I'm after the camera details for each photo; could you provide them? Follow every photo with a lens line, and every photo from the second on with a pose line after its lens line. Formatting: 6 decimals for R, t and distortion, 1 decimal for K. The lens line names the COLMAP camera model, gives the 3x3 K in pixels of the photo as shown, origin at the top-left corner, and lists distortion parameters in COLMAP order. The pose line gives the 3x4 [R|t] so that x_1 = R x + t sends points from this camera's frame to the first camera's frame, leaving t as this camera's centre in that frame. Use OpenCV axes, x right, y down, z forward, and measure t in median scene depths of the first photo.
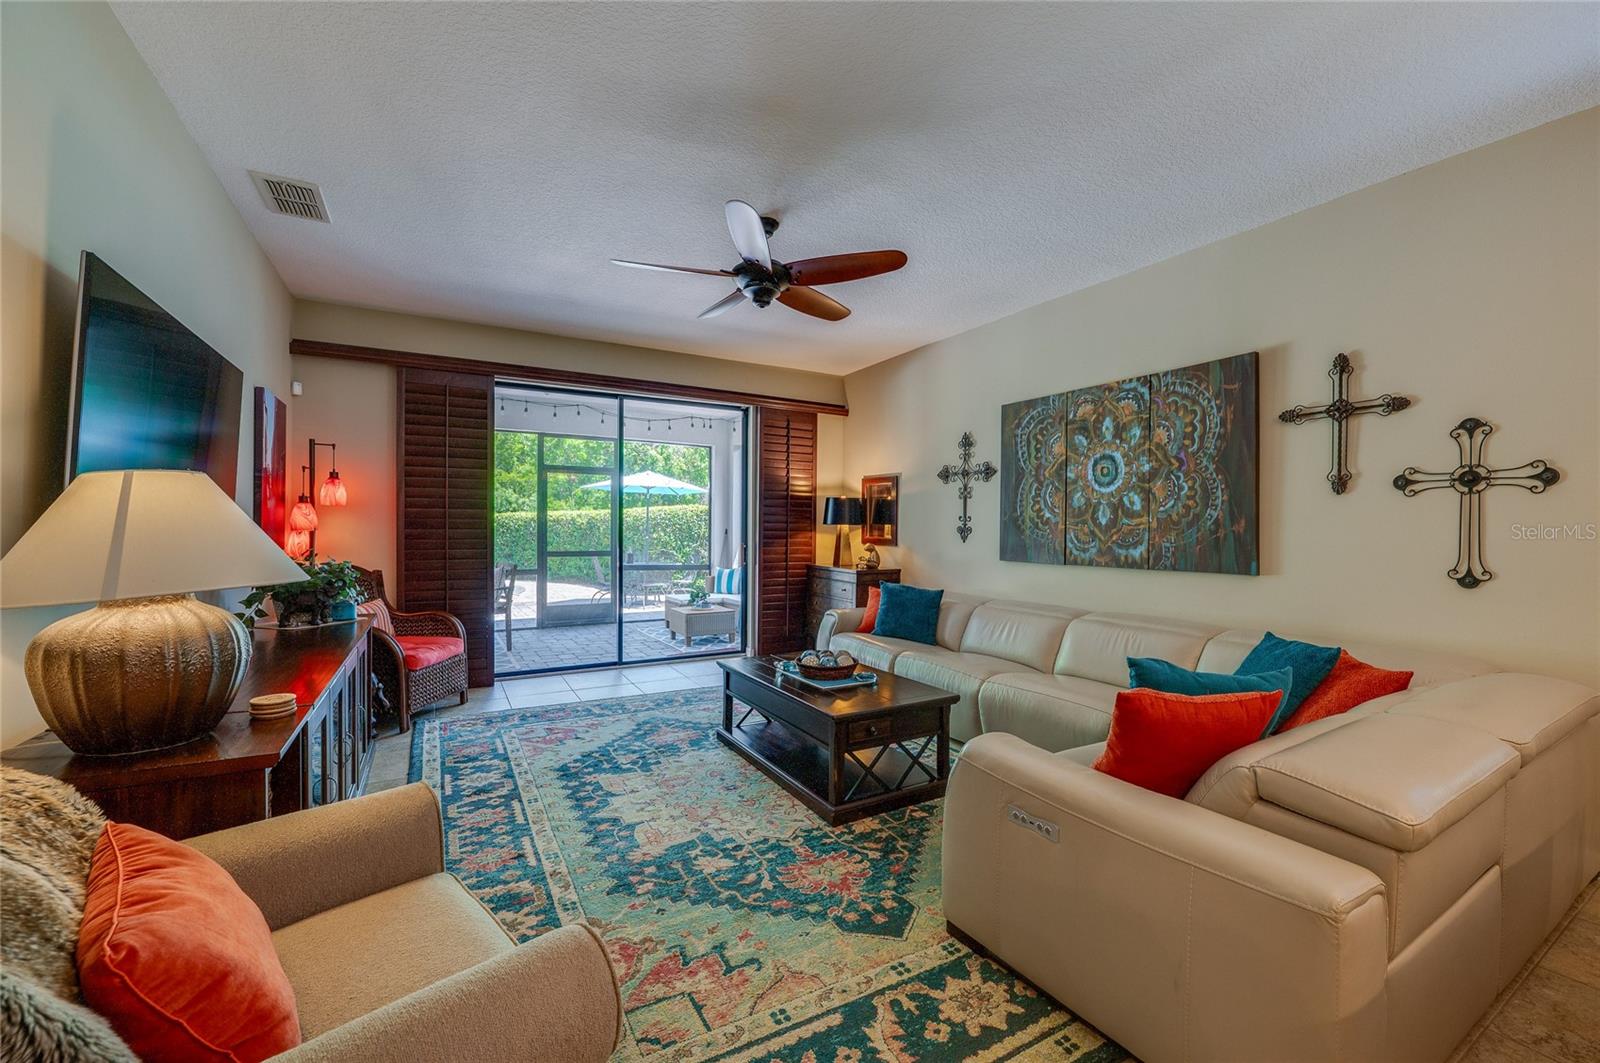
lens RADIAL K [[636.3, 0, 795.0], [0, 636.3, 530.8], [0, 0, 1]] dist [-0.017249, 0.000822]
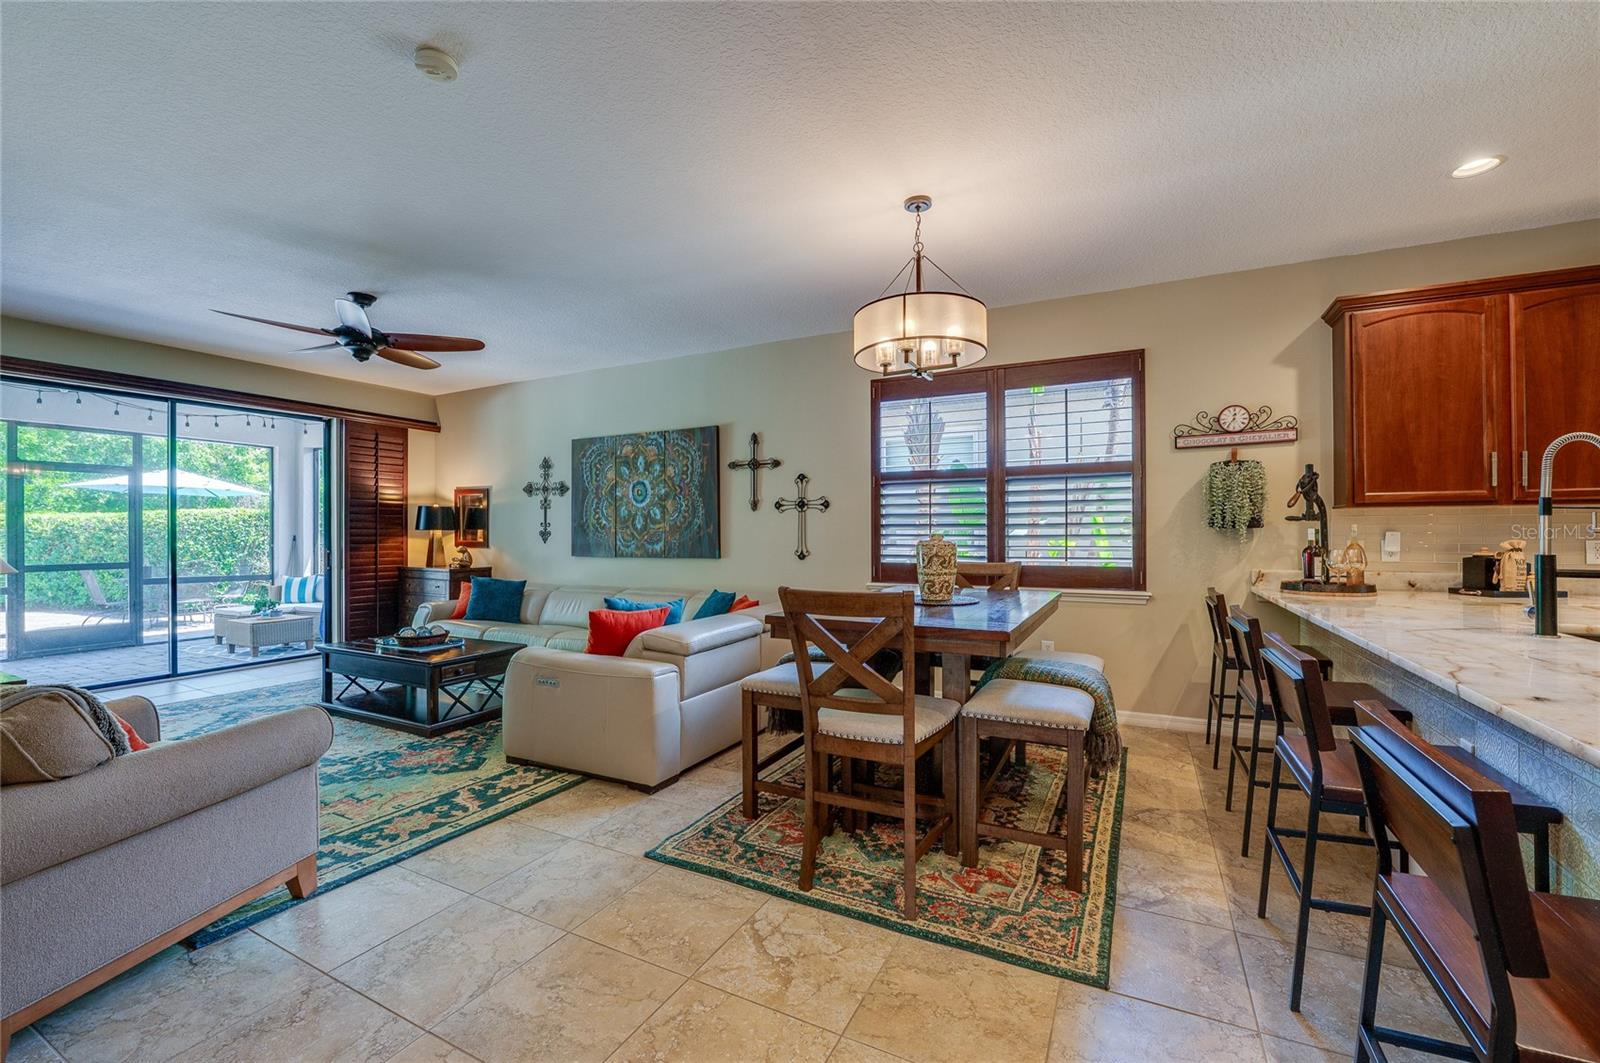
lens RADIAL K [[655.0, 0, 823.9], [0, 655.0, 530.2], [0, 0, 1]] dist [-0.015431, 0.001161]
pose [[0.818976, -0.009488, 0.573750, -0.039981], [0.012793, 0.999917, -0.001726, 0.002326], [-0.573686, 0.008754, 0.819029, -0.574395]]
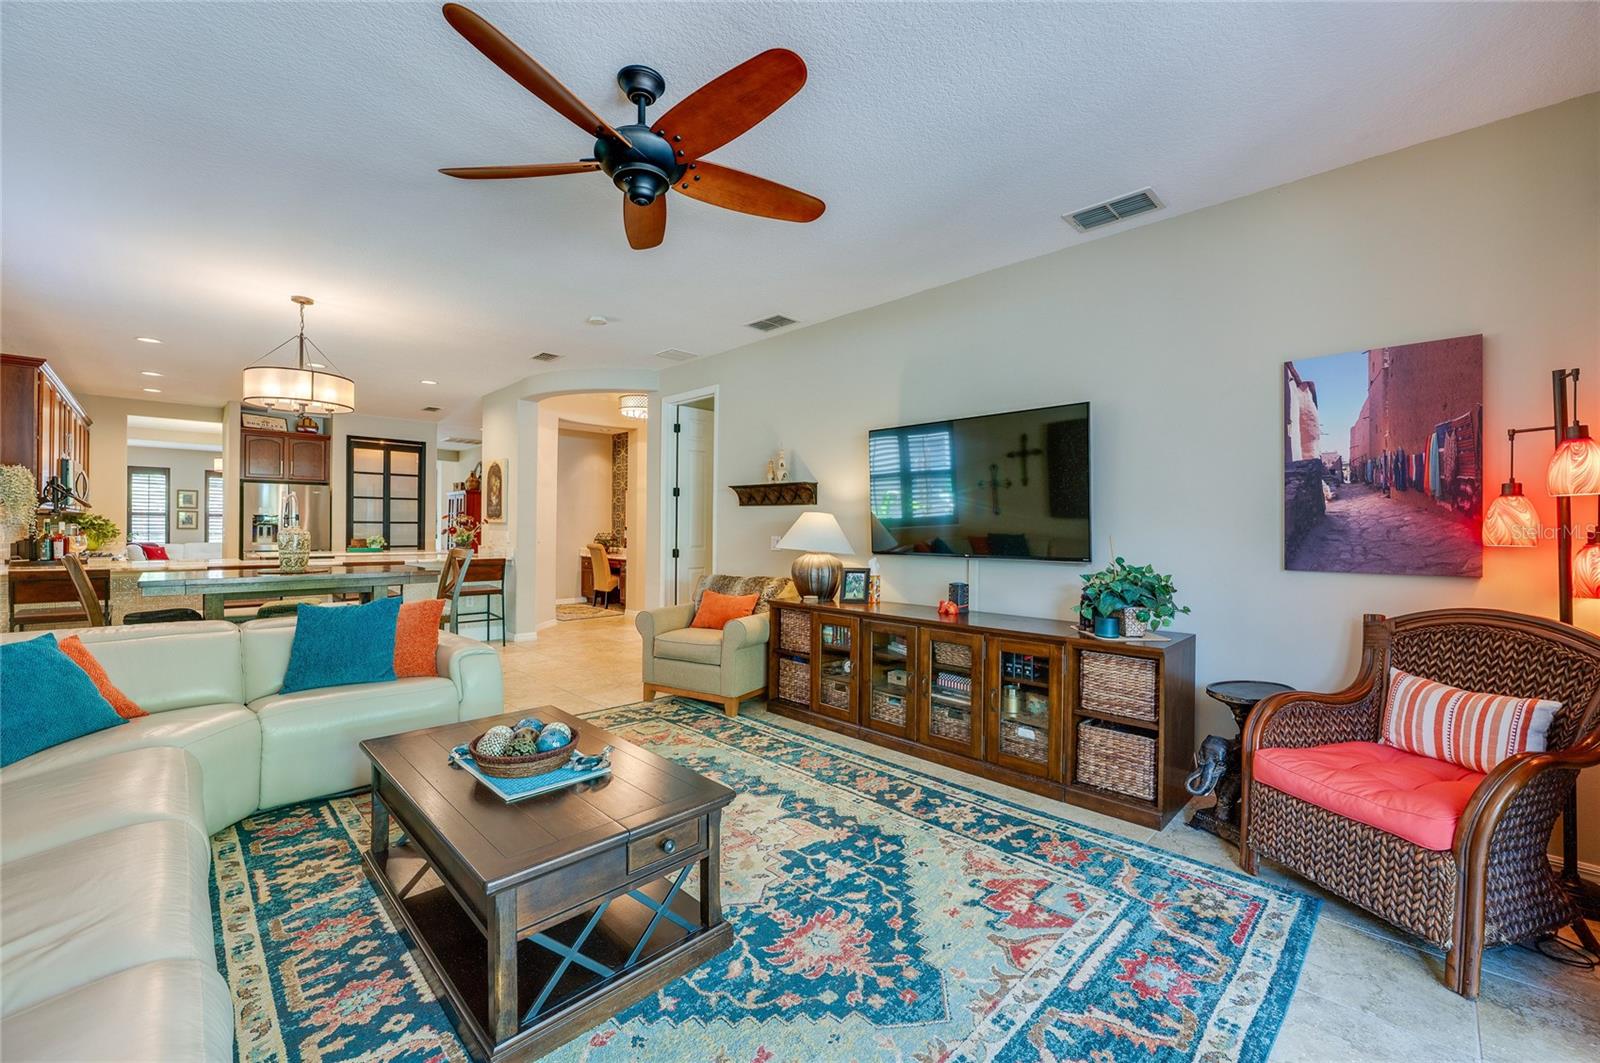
lens RADIAL K [[636.3, 0, 797.7], [0, 636.3, 529.4], [0, 0, 1]] dist [-0.017249, 0.000822]
pose [[-0.963013, -0.018349, -0.268829, -0.035246], [-0.019053, 0.999818, 0.000010, -0.003627], [0.268781, 0.005131, -0.963188, 1.644660]]
